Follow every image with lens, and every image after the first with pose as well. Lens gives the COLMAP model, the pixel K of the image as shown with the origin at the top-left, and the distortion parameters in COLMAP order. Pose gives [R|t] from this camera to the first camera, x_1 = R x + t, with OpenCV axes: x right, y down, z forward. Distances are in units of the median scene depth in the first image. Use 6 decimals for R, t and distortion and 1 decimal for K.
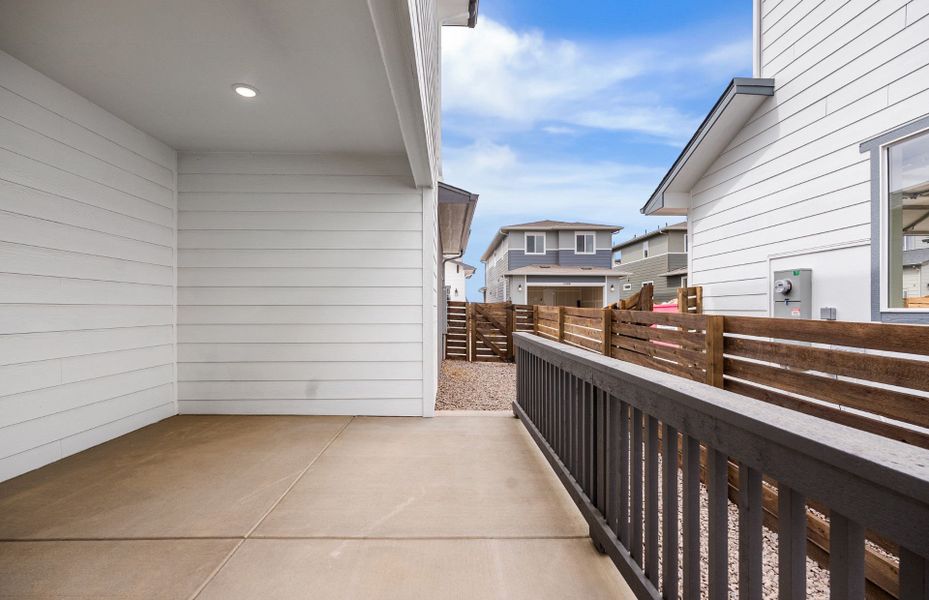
lens RADIAL K [[413.6, 0, 464.5], [0, 413.6, 300.0], [0, 0, 1]] dist [-0.005372, -0.000800]
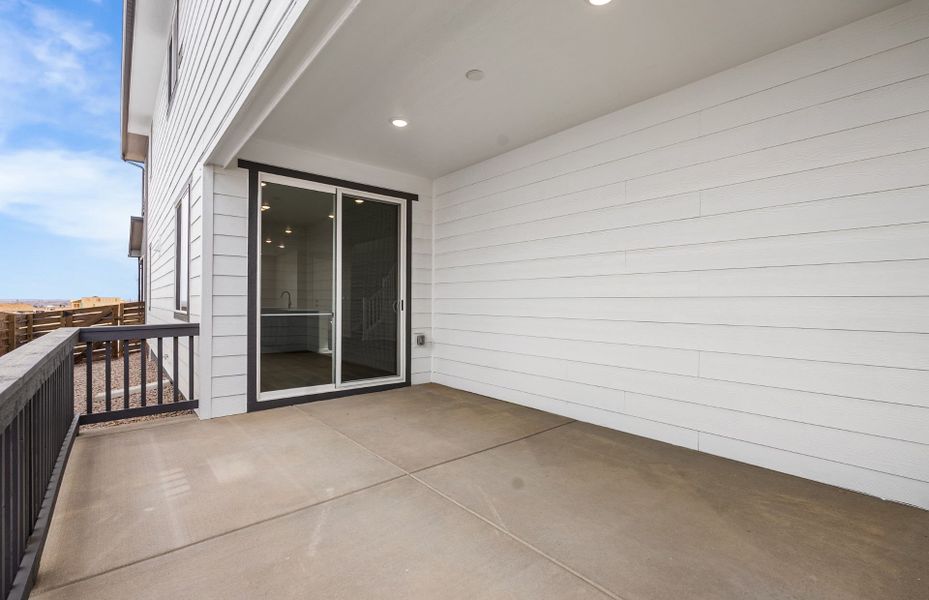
lens RADIAL K [[413.6, 0, 464.5], [0, 413.6, 300.0], [0, 0, 1]] dist [-0.005372, -0.000800]
pose [[-0.790107, -0.005968, -0.612940, 0.115490], [0.007495, 0.999784, -0.019396, 0.040494], [0.612923, -0.019919, -0.789892, 1.793335]]
